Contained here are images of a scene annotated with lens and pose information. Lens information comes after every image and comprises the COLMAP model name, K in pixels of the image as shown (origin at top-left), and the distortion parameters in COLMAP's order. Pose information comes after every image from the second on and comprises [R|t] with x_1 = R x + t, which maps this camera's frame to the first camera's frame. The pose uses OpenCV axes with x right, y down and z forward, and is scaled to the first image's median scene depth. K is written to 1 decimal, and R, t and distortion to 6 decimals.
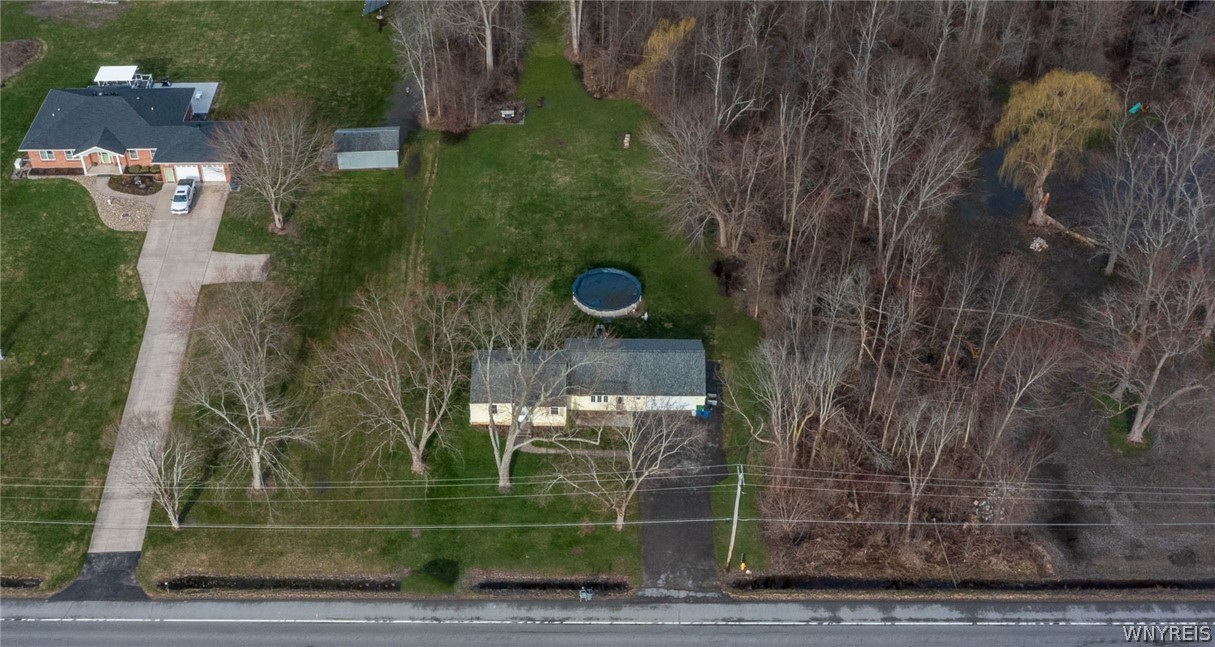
lens RADIAL K [[1450.5, 0, 607.5], [0, 1450.5, 323.5], [0, 0, 1]] dist [-0.005157, 0.021651]
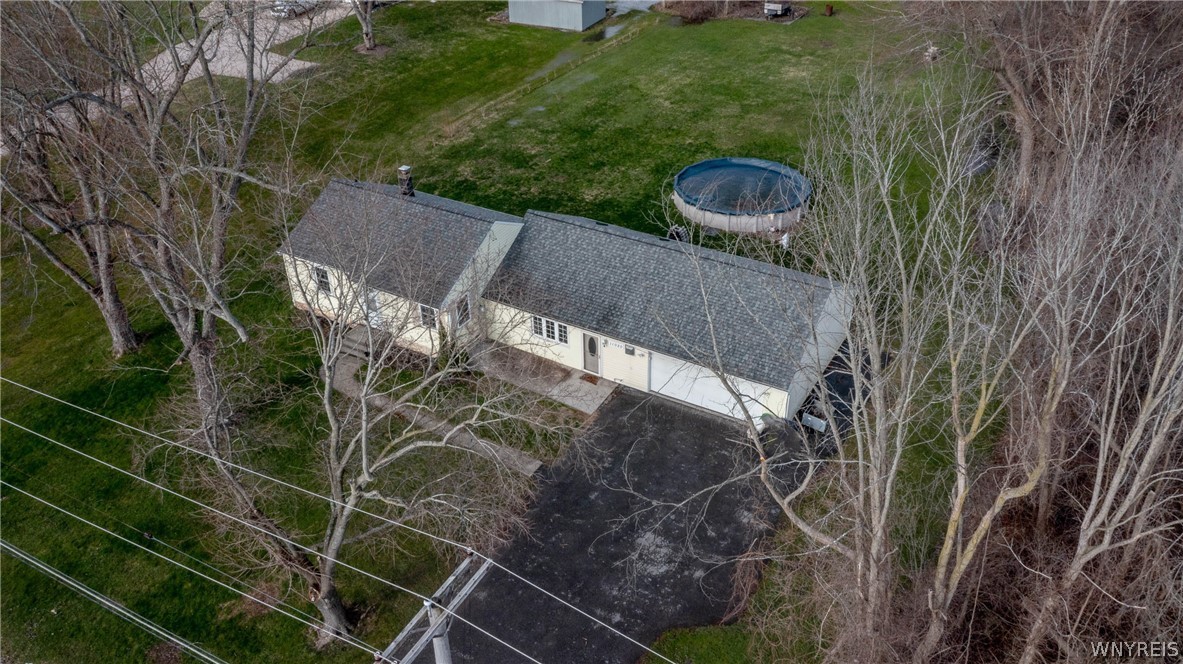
lens RADIAL K [[966.1, 0, 591.5], [0, 966.1, 332.0], [0, 0, 1]] dist [0.048503, -0.000413]
pose [[0.869878, 0.253113, -0.423374, 0.123412], [-0.291819, 0.956064, -0.028002, 0.056673], [0.397685, 0.147907, 0.905522, 0.747778]]
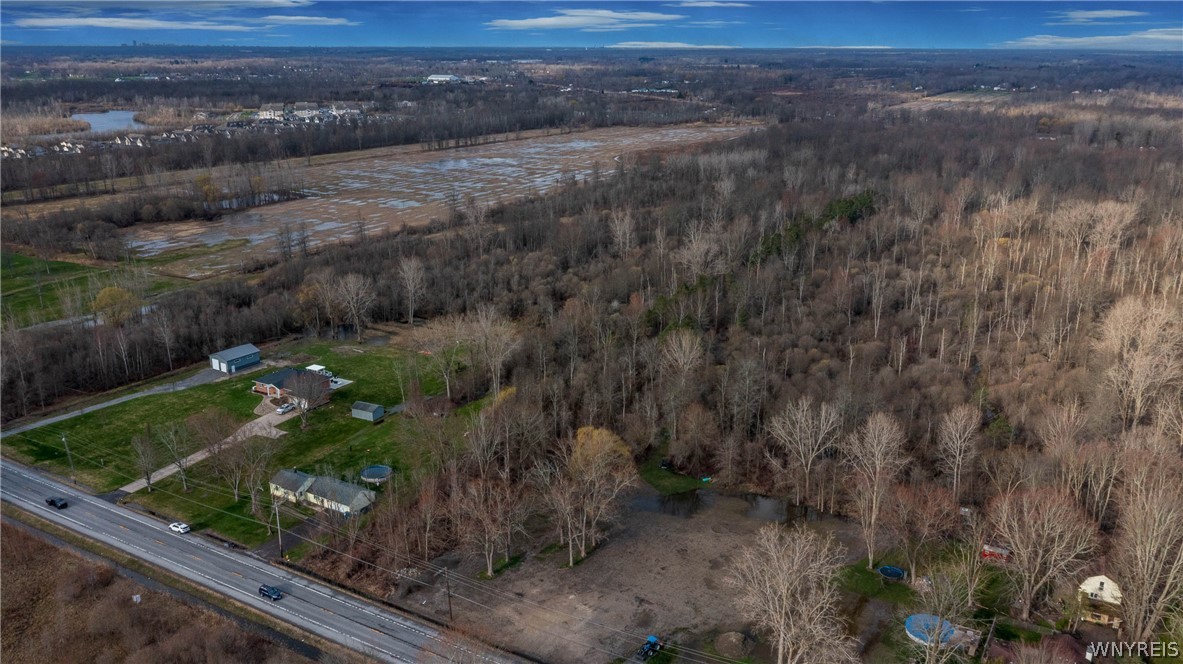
lens RADIAL K [[966.1, 0, 591.5], [0, 966.1, 332.0], [0, 0, 1]] dist [0.048503, -0.000413]
pose [[0.863919, 0.162315, -0.476757, 1.086759], [-0.327425, 0.900298, -0.286805, 0.115200], [0.382671, 0.403879, 0.830930, -0.249913]]
